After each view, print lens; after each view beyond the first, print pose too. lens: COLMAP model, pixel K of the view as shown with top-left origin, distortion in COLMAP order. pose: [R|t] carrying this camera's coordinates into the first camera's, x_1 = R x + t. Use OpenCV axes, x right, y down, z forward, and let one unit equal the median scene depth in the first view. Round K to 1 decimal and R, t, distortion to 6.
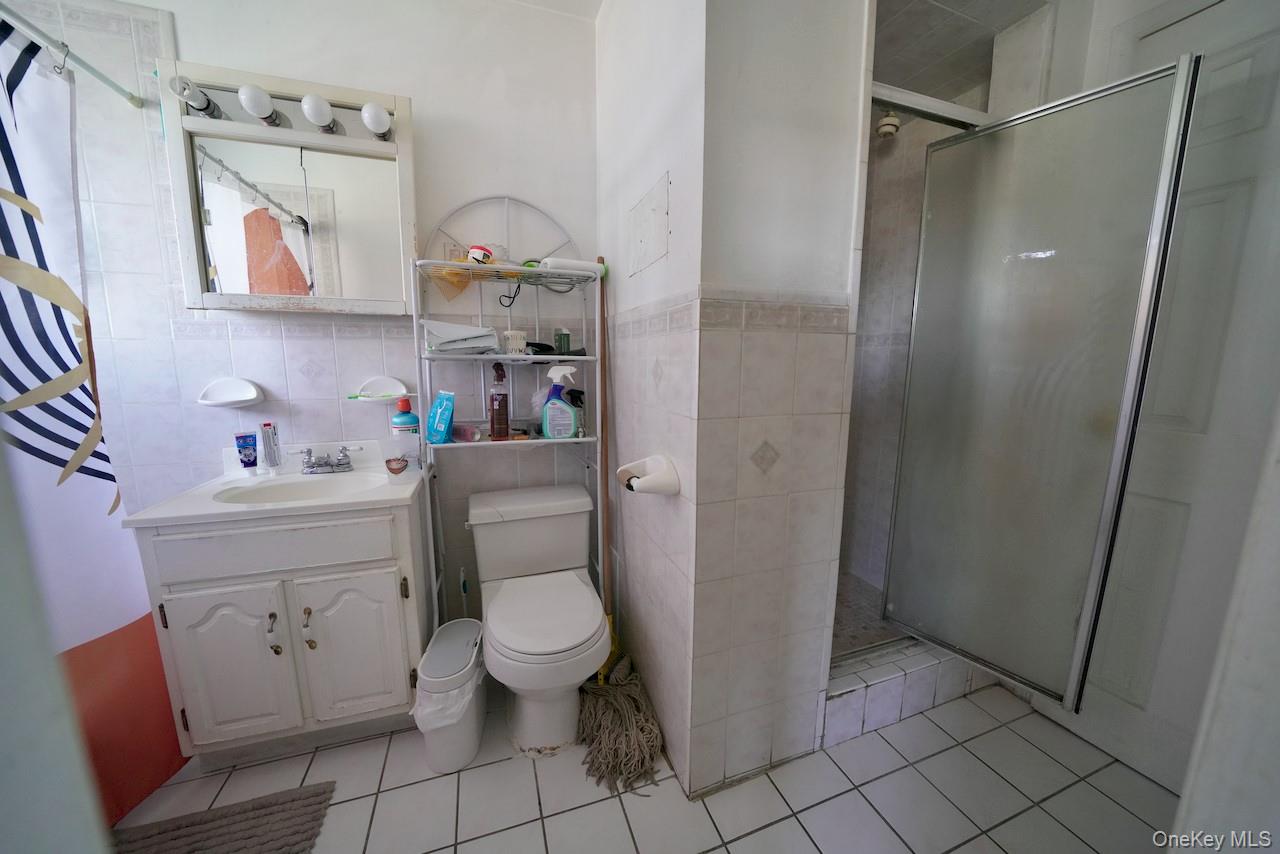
lens RADIAL K [[443.5, 0, 638.5], [0, 443.5, 432.2], [0, 0, 1]] dist [-0.021704, 0.000051]
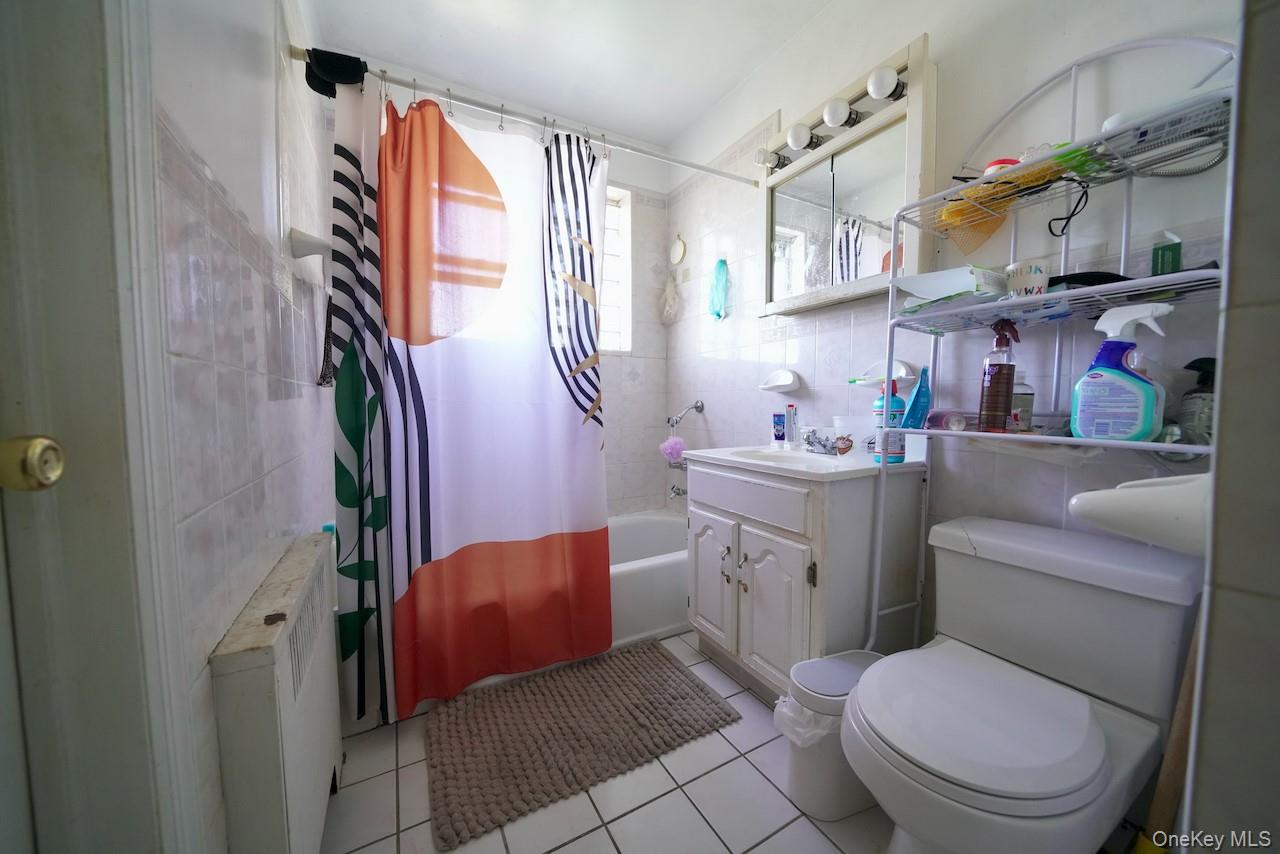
lens RADIAL K [[443.5, 0, 638.5], [0, 443.5, 432.2], [0, 0, 1]] dist [-0.021704, 0.000051]
pose [[0.176959, 0.056110, -0.982617, 0.255685], [-0.153059, 0.987796, 0.028841, 0.081898], [0.972244, 0.145295, 0.183388, 0.386773]]
